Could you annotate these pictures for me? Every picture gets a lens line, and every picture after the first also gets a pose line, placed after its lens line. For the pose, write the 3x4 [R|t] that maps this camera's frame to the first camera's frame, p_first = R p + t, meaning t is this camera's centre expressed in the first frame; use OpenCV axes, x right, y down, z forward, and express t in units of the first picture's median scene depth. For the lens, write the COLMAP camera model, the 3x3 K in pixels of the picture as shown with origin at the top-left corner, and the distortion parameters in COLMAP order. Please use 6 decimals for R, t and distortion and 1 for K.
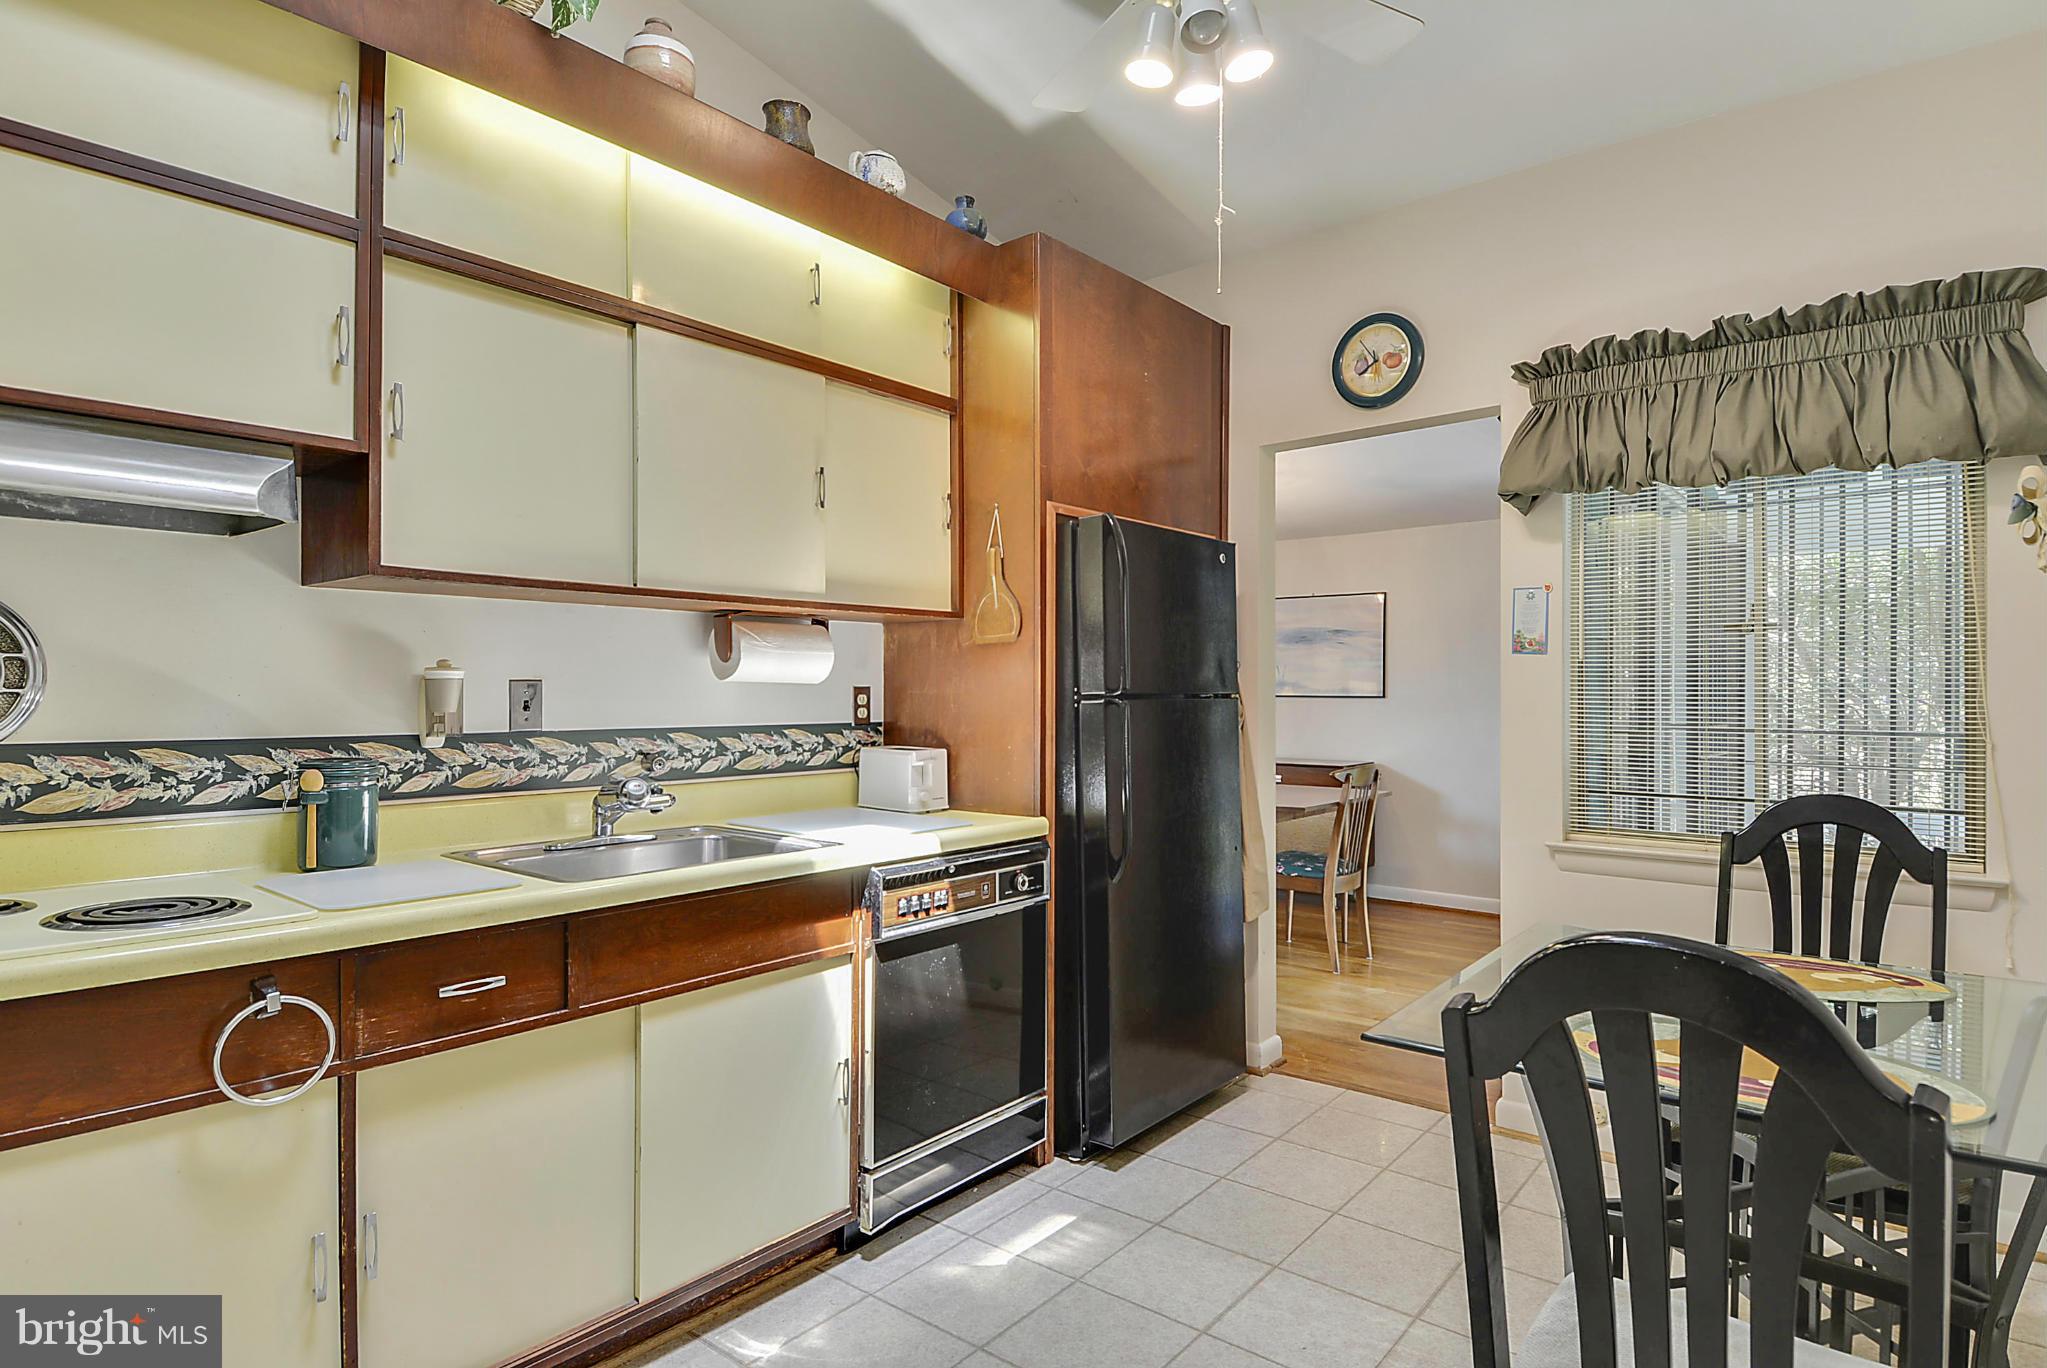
lens RADIAL K [[1069.5, 0, 1026.4], [0, 1069.5, 692.9], [0, 0, 1]] dist [0.053512, -0.000162]
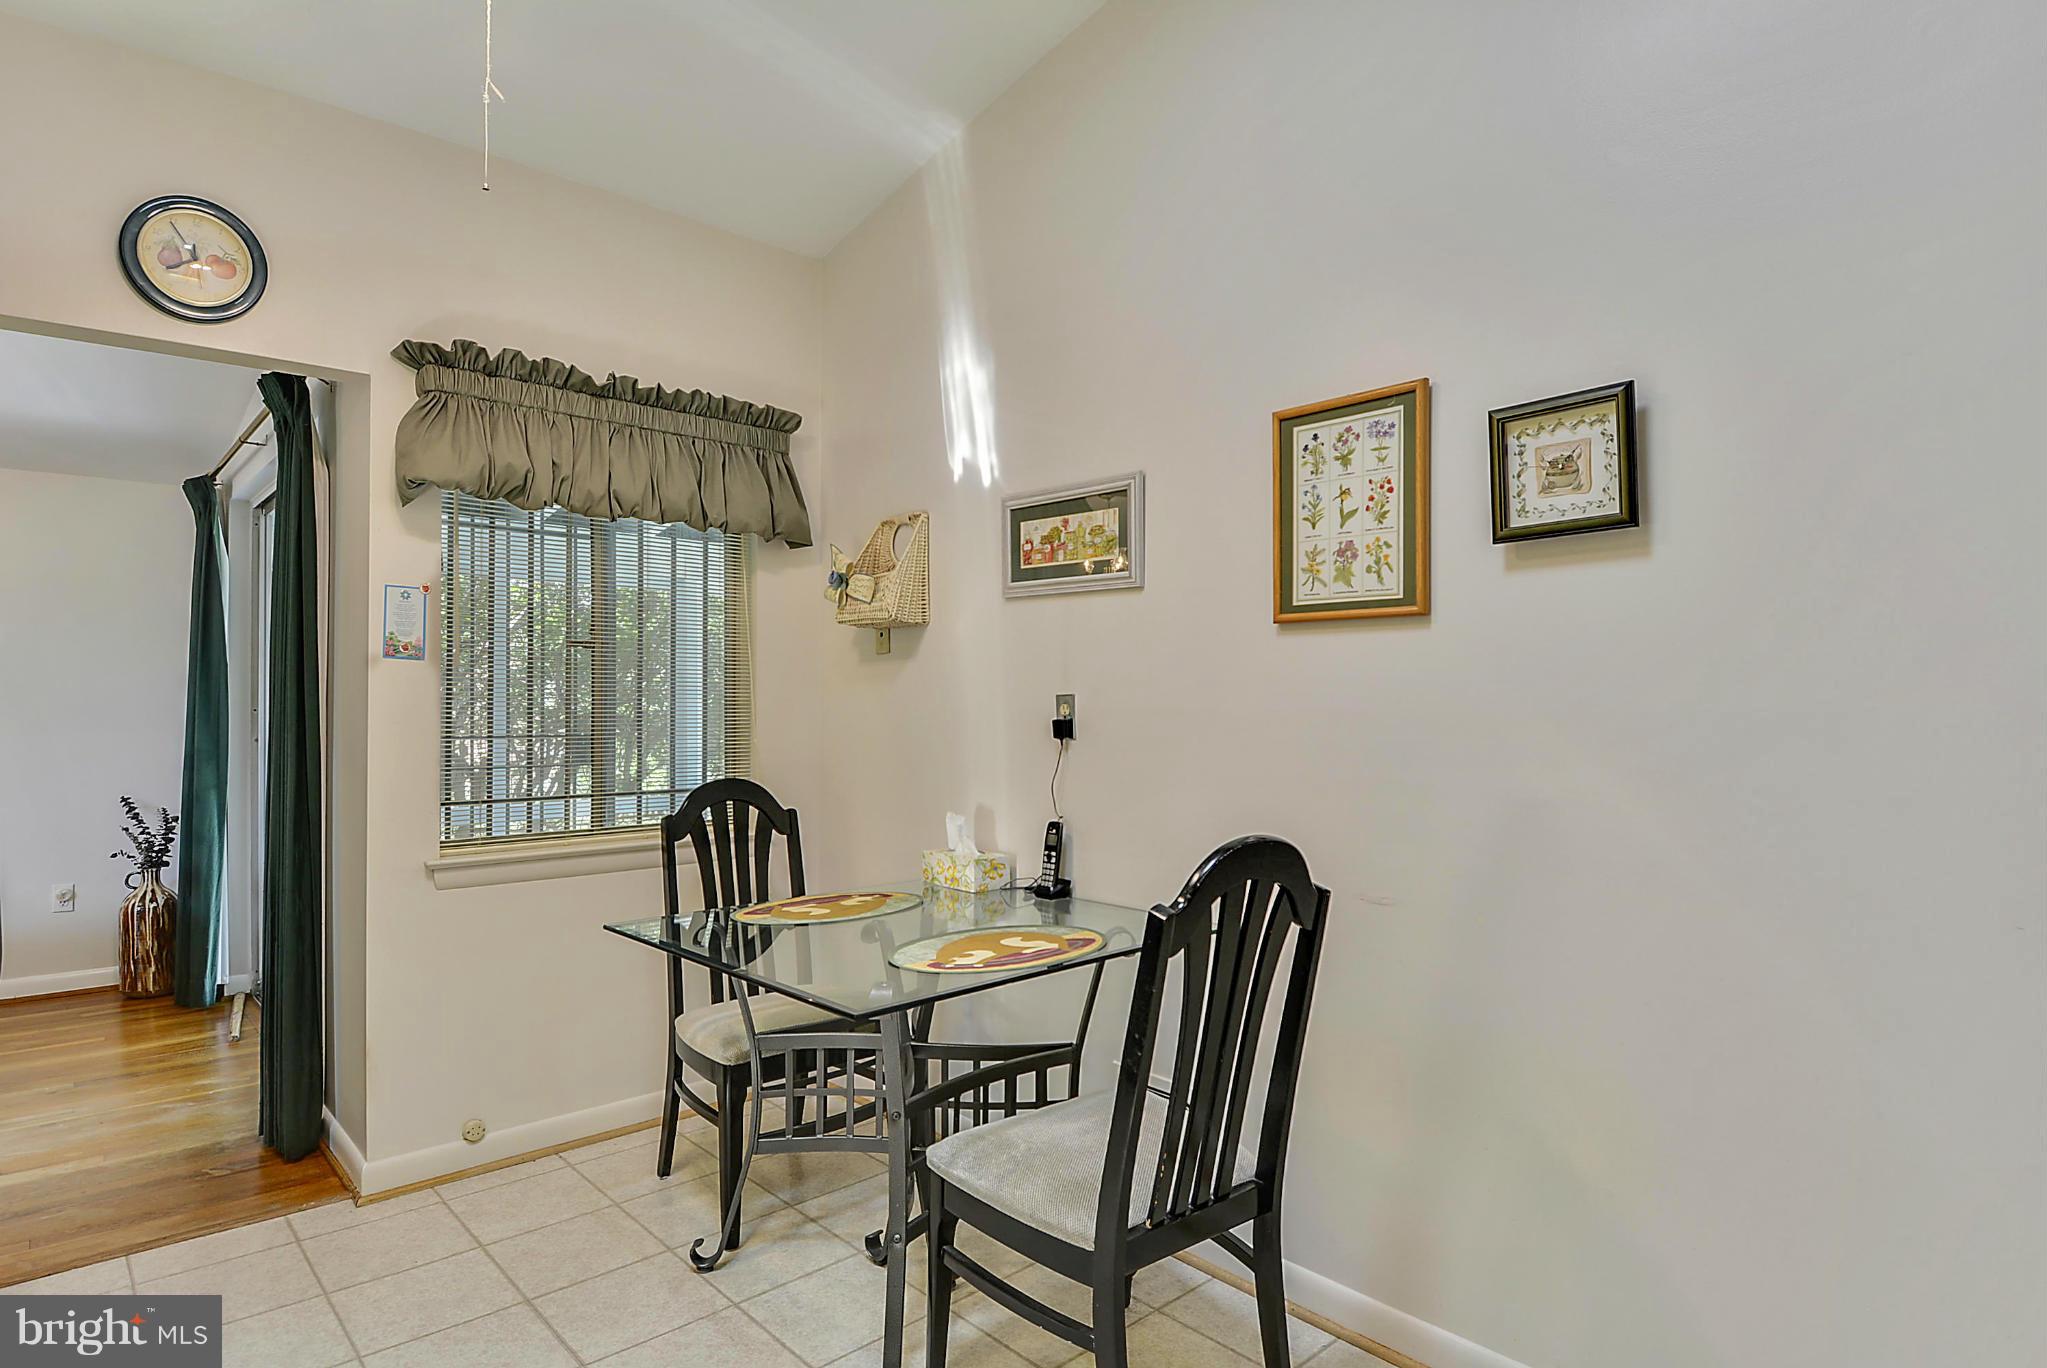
lens RADIAL K [[1141.6, 0, 1025.6], [0, 1141.6, 684.1], [0, 0, 1]] dist [-0.000682, 0.000192]
pose [[0.150292, 0.011758, 0.988572, -0.484680], [0.003325, 0.999918, -0.012398, -0.001340], [-0.988636, 0.005150, 0.150241, 0.405889]]
